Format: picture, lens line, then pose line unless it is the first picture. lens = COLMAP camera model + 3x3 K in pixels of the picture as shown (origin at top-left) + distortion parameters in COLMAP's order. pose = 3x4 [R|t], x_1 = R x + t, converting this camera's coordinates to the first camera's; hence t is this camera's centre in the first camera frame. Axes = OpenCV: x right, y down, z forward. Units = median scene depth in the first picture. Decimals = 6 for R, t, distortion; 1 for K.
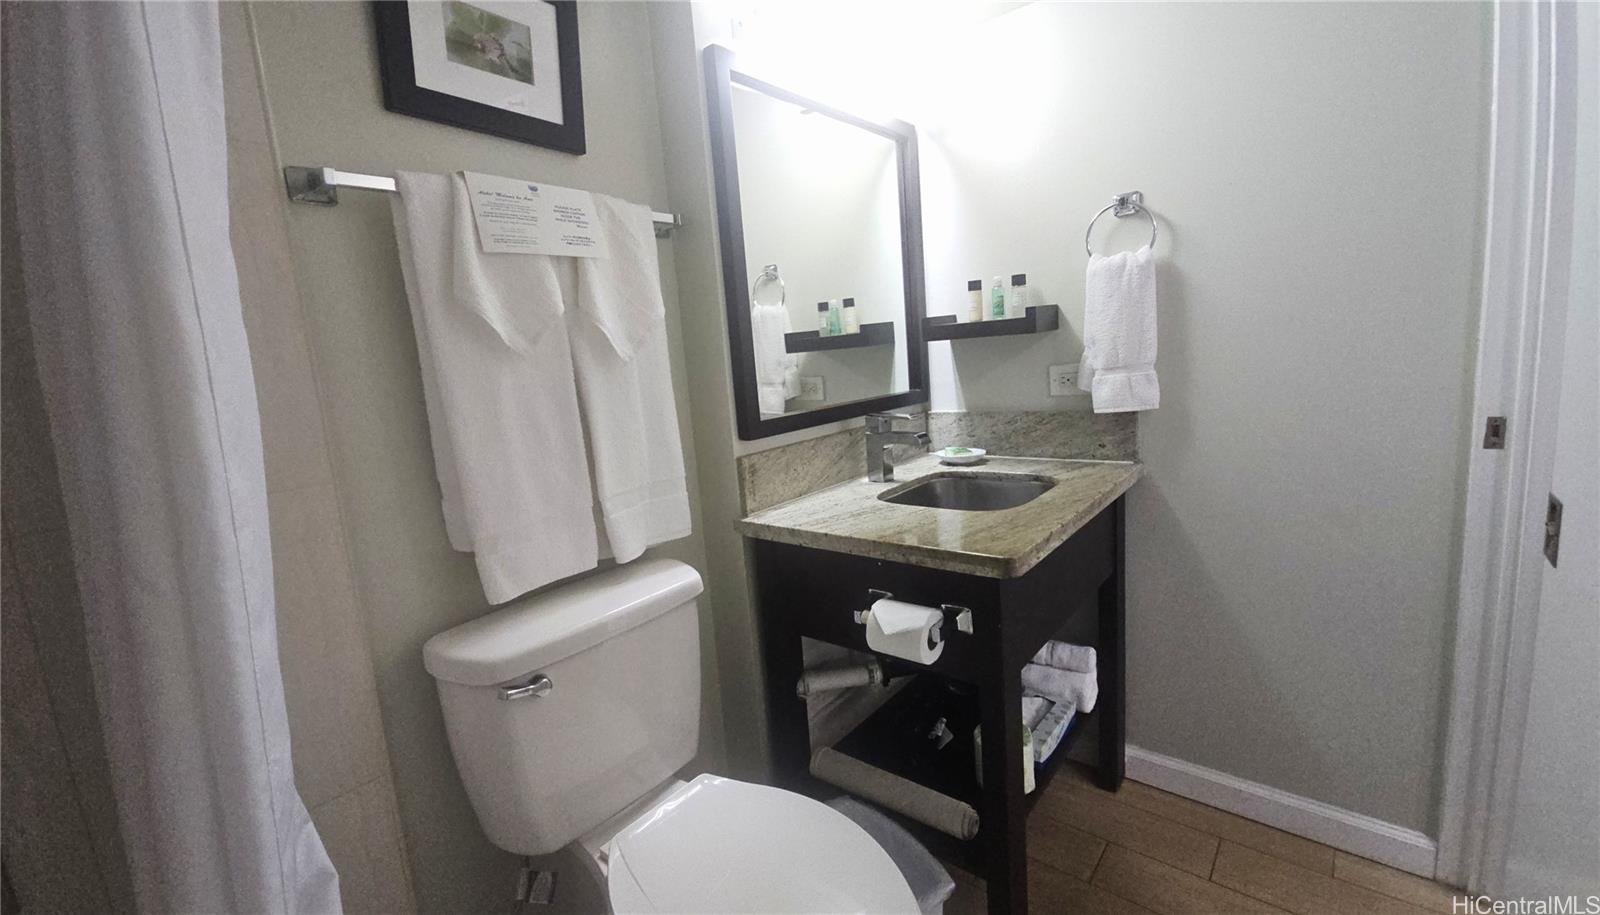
lens RADIAL K [[668.8, 0, 800.0], [0, 668.8, 457.5], [0, 0, 1]] dist [0.000089, -0.000049]
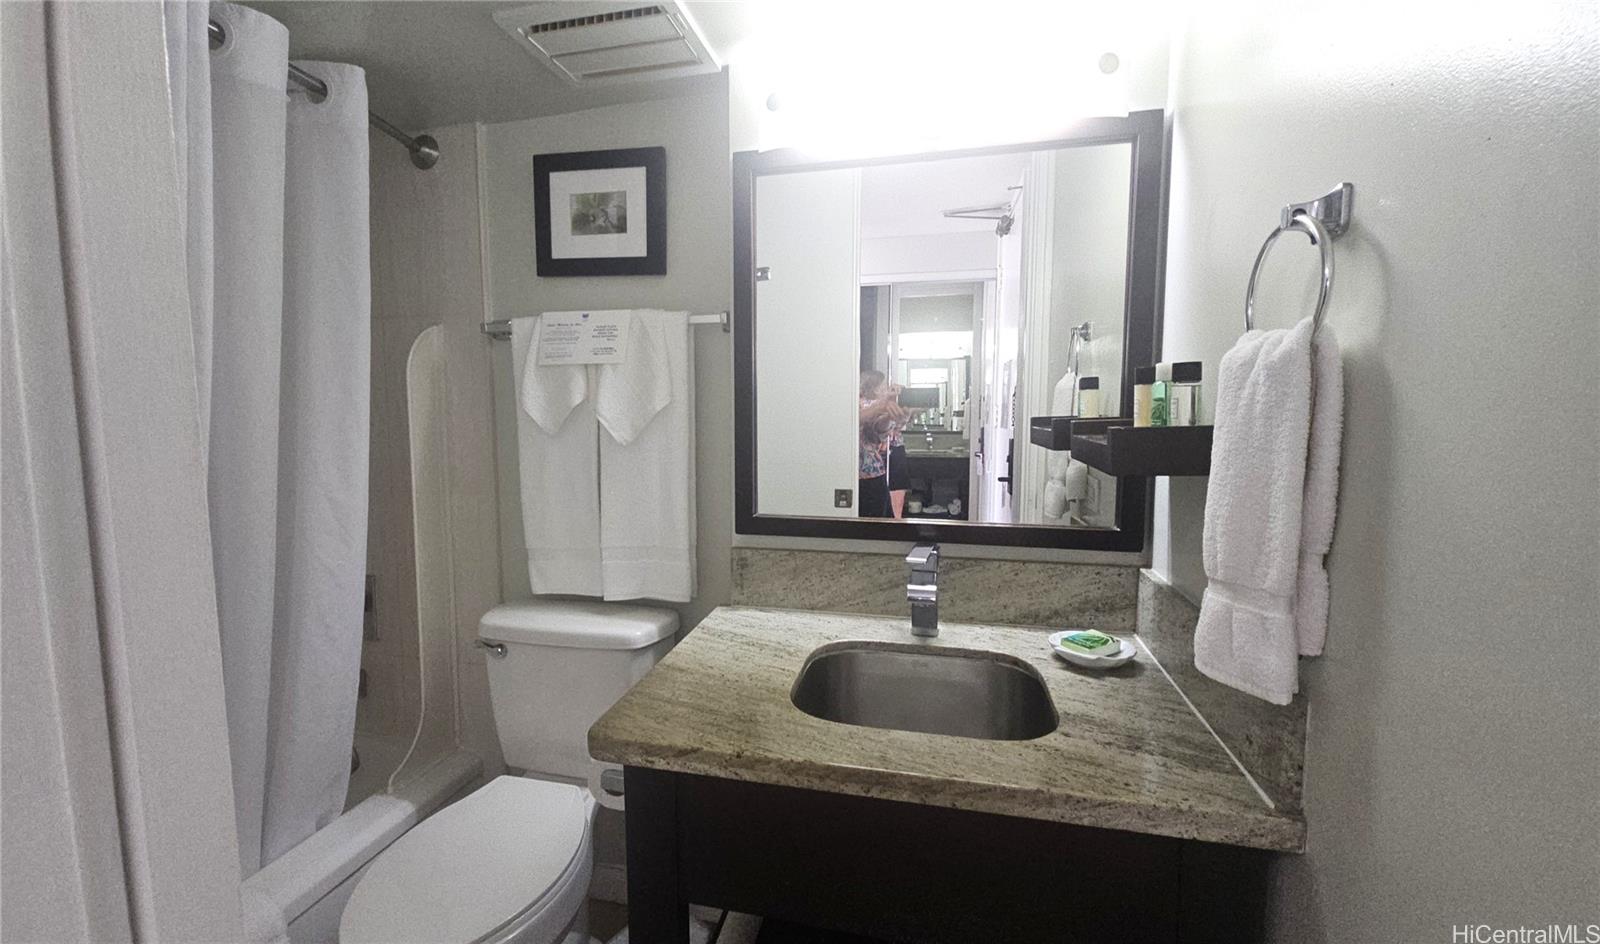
lens RADIAL K [[698.2, 0, 767.3], [0, 698.2, 469.8], [0, 0, 1]] dist [0.000513, 0.000078]
pose [[0.412385, 0.165059, -0.895932, 1.068673], [-0.170610, 0.980042, 0.102025, -0.287901], [0.894891, 0.110782, 0.432315, 0.713385]]
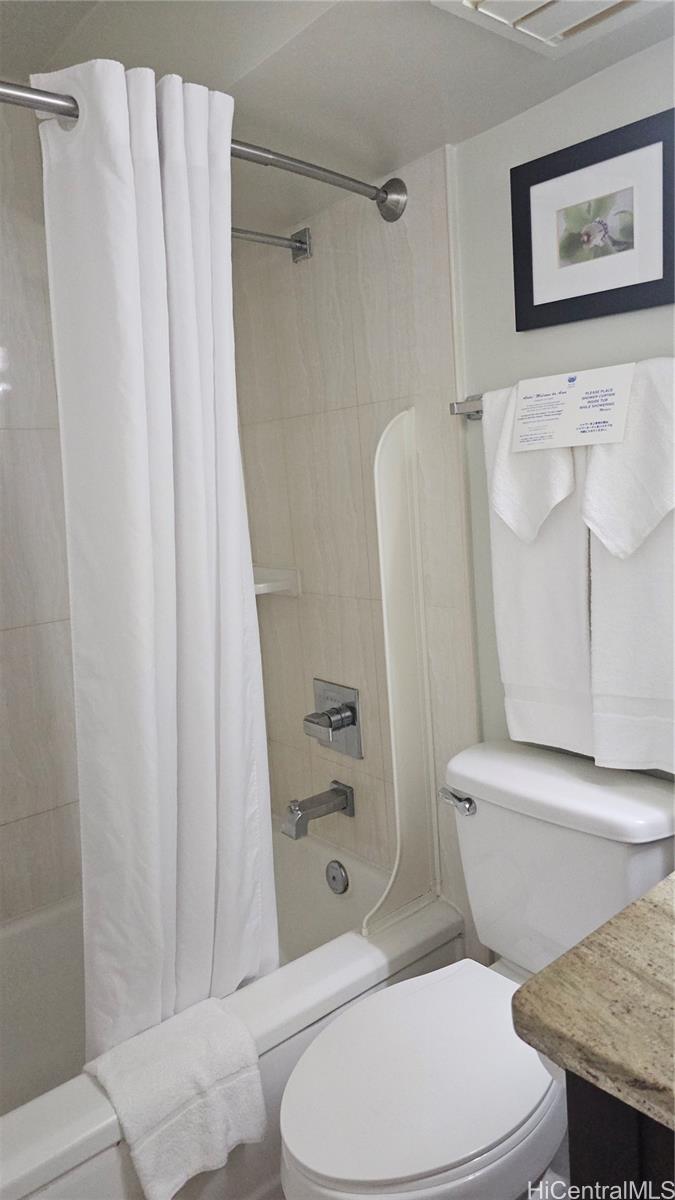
lens RADIAL K [[820.7, 0, 337.5], [0, 820.7, 600.0], [0, 0, 1]] dist [0.051077, -0.056354]
pose [[-0.178533, 0.235987, -0.955215, 0.907106], [-0.065964, 0.965757, 0.250921, -0.353937], [0.981720, 0.107808, -0.156853, 0.845222]]
